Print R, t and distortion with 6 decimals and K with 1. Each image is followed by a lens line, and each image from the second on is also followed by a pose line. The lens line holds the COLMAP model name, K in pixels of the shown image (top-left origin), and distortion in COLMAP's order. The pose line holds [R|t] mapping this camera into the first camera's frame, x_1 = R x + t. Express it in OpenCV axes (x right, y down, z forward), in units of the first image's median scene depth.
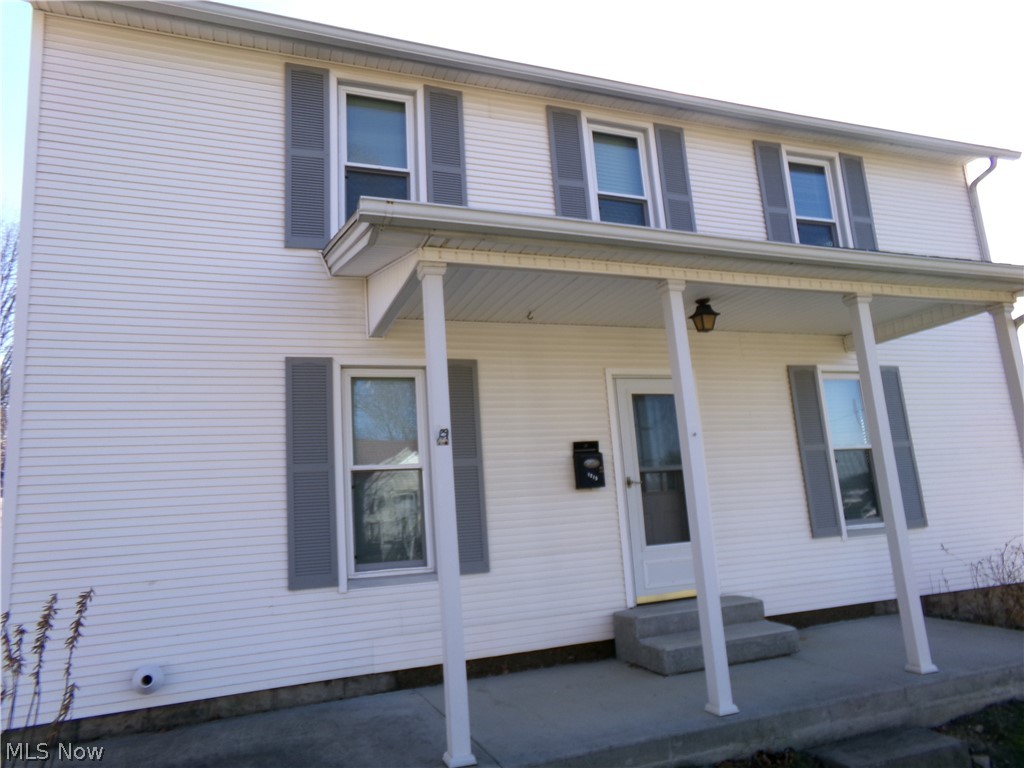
lens RADIAL K [[705.7, 0, 512.0], [0, 705.7, 384.0], [0, 0, 1]] dist [-0.047827, 0.089233]
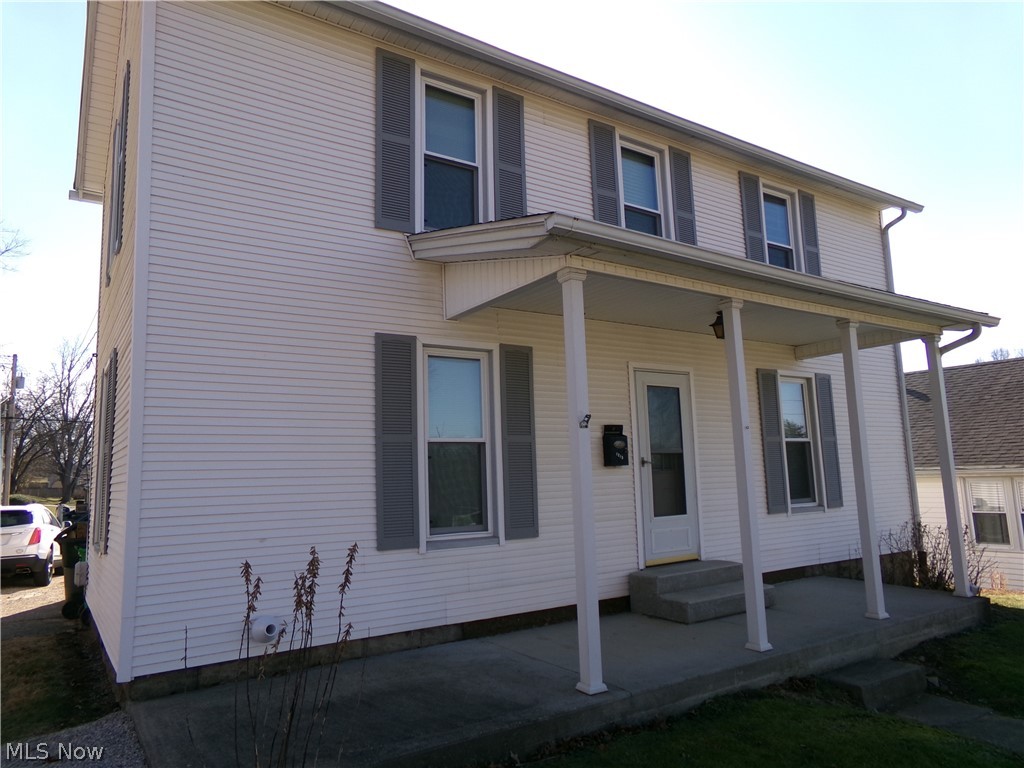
lens RADIAL K [[711.4, 0, 512.0], [0, 711.4, 384.0], [0, 0, 1]] dist [-0.097338, 0.195057]
pose [[0.973418, 0.065423, 0.219493, -0.321974], [-0.074606, 0.996640, 0.033801, -0.011842], [-0.216544, -0.049278, 0.975028, -0.081061]]
